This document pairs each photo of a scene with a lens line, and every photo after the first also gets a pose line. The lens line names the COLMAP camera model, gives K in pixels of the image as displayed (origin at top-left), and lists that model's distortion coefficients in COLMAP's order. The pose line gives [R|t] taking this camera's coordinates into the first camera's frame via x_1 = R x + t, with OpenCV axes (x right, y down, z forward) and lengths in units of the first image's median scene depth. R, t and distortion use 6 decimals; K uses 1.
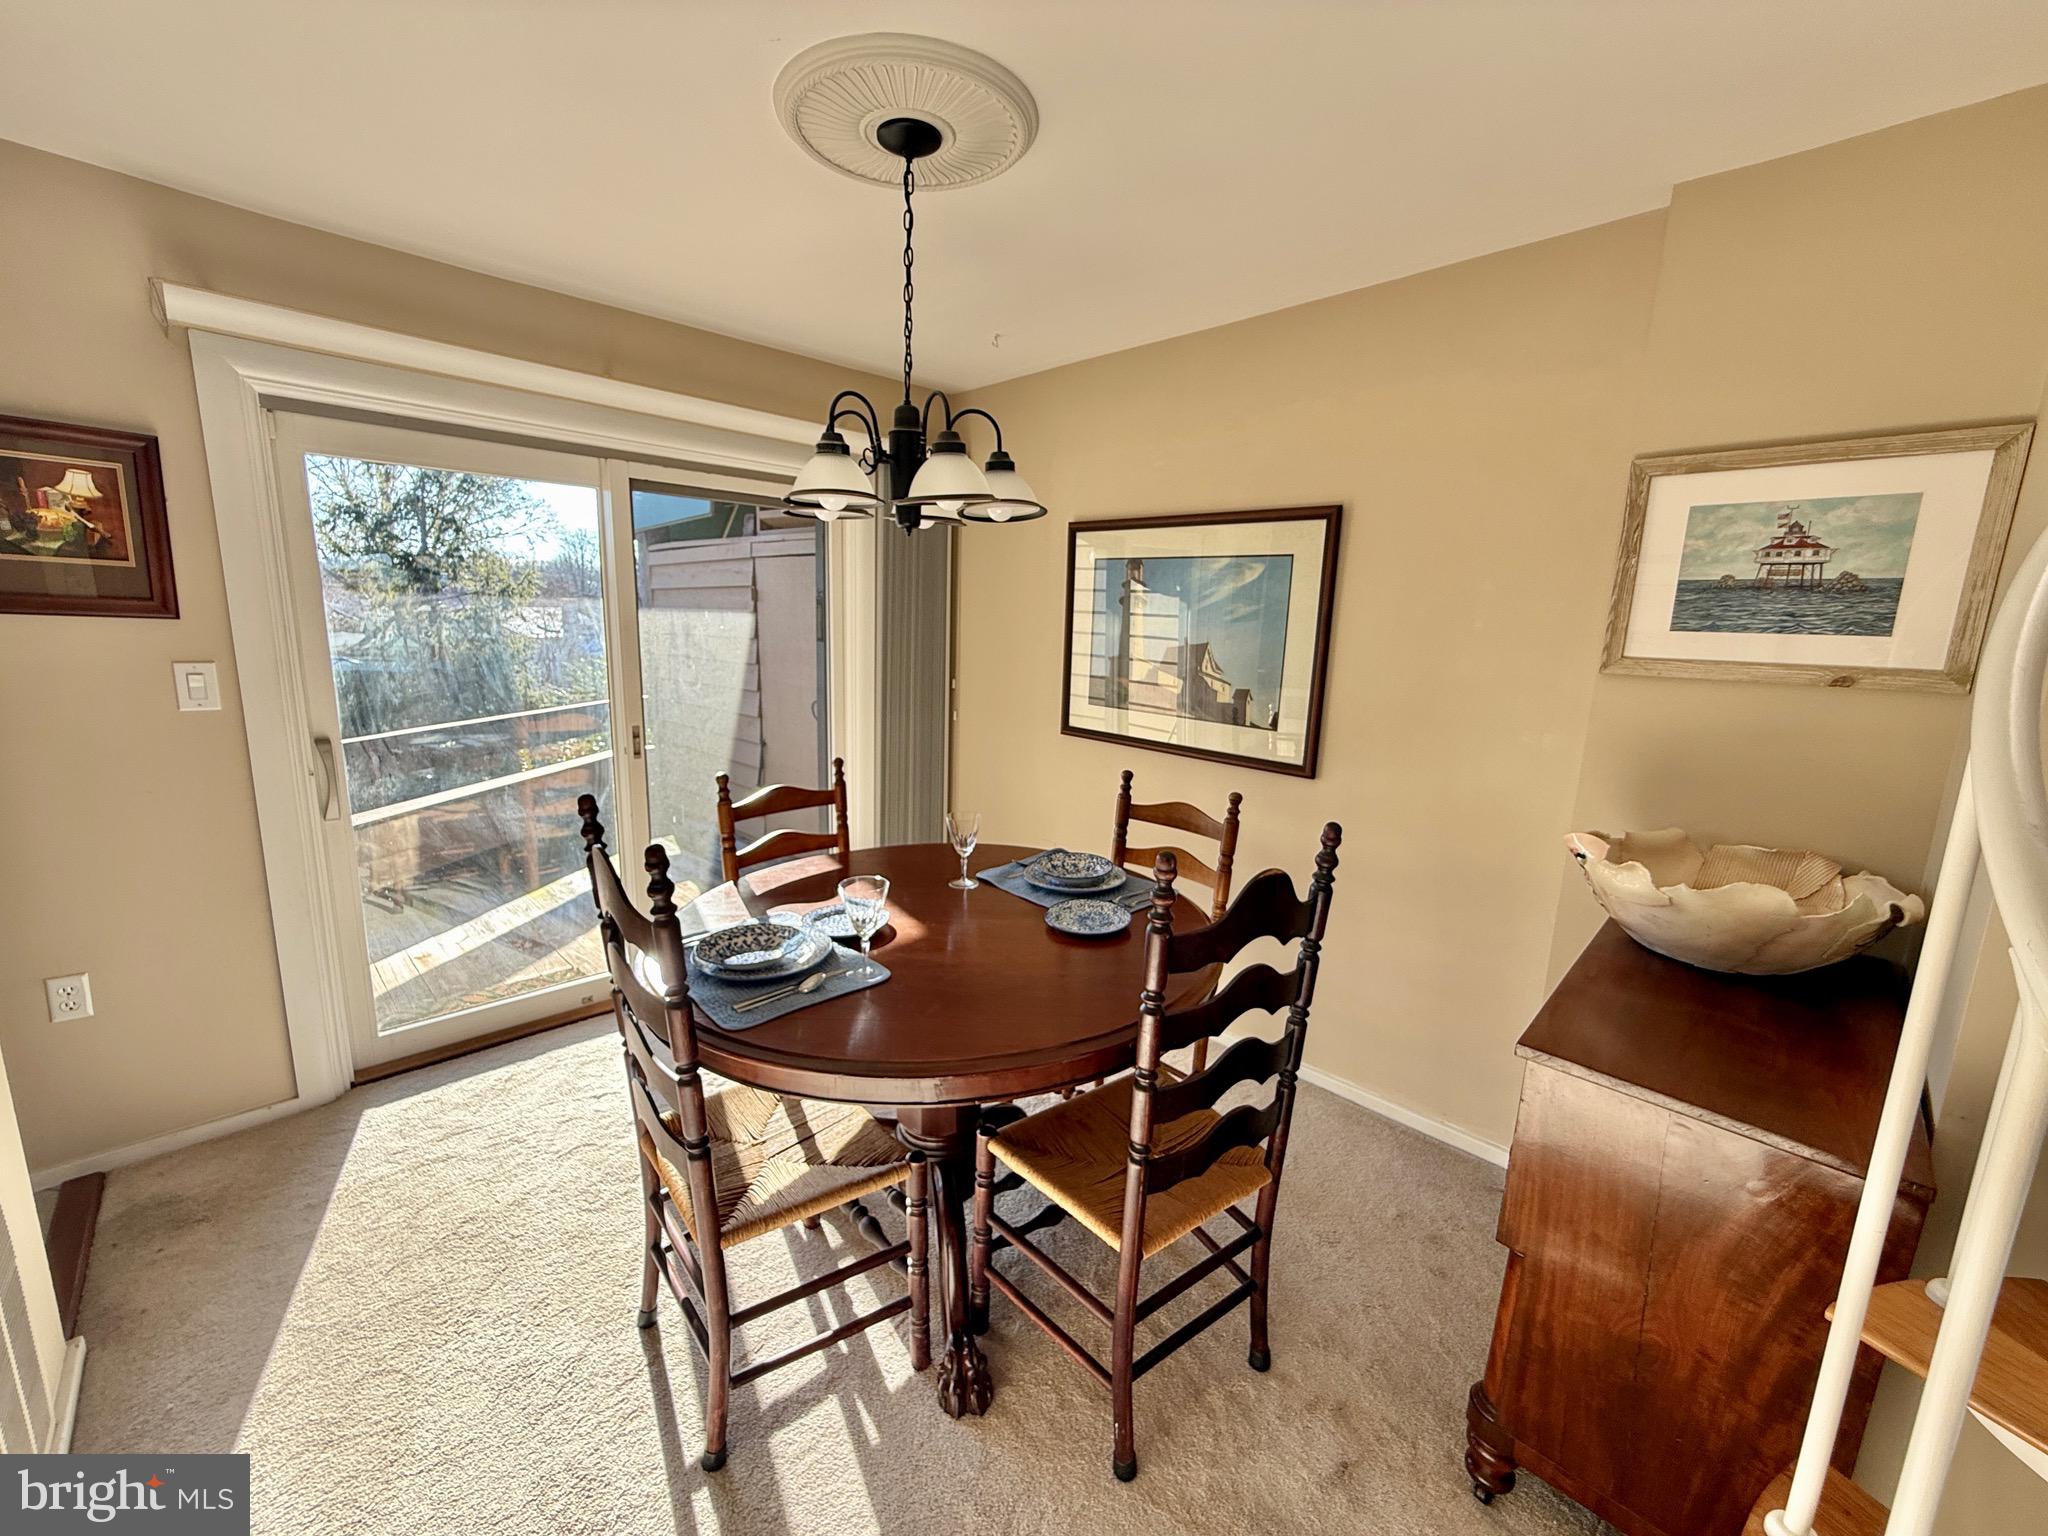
lens RADIAL K [[813.5, 0, 1025.9], [0, 813.5, 767.6], [0, 0, 1]] dist [0.000725, -0.000371]
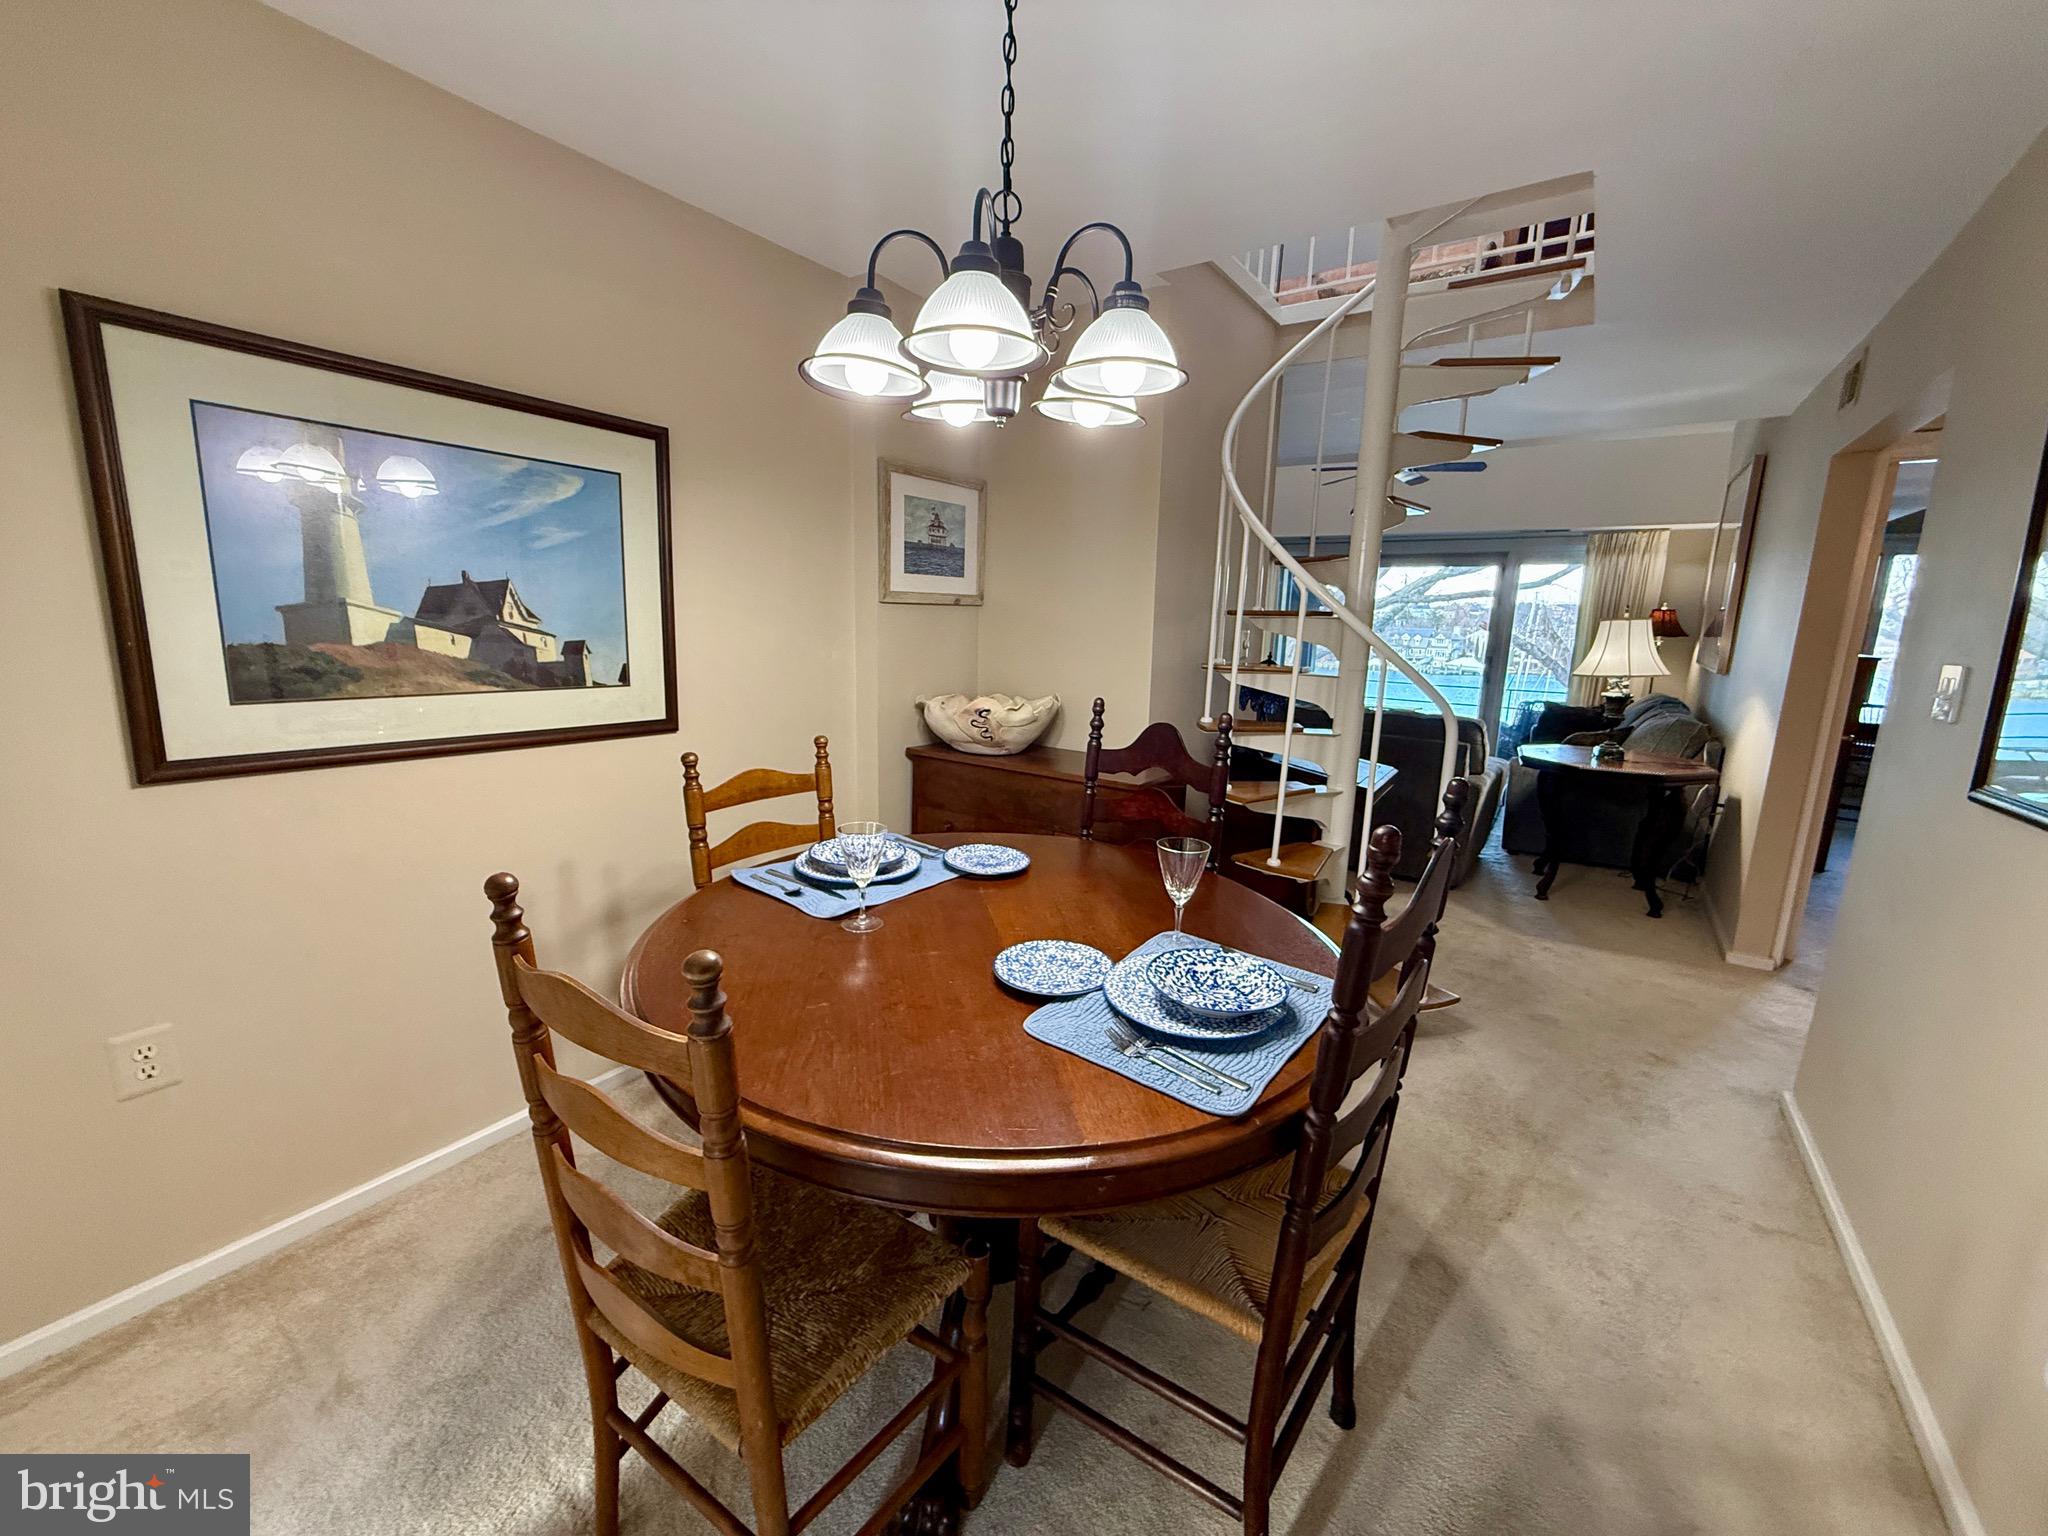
lens RADIAL K [[813.5, 0, 1030.2], [0, 813.5, 769.9], [0, 0, 1]] dist [0.000725, -0.000371]
pose [[-0.184969, -0.220730, 0.957635, -0.599413], [0.147117, 0.957250, 0.249057, -0.111427], [-0.971670, 0.186952, -0.144588, 0.739429]]
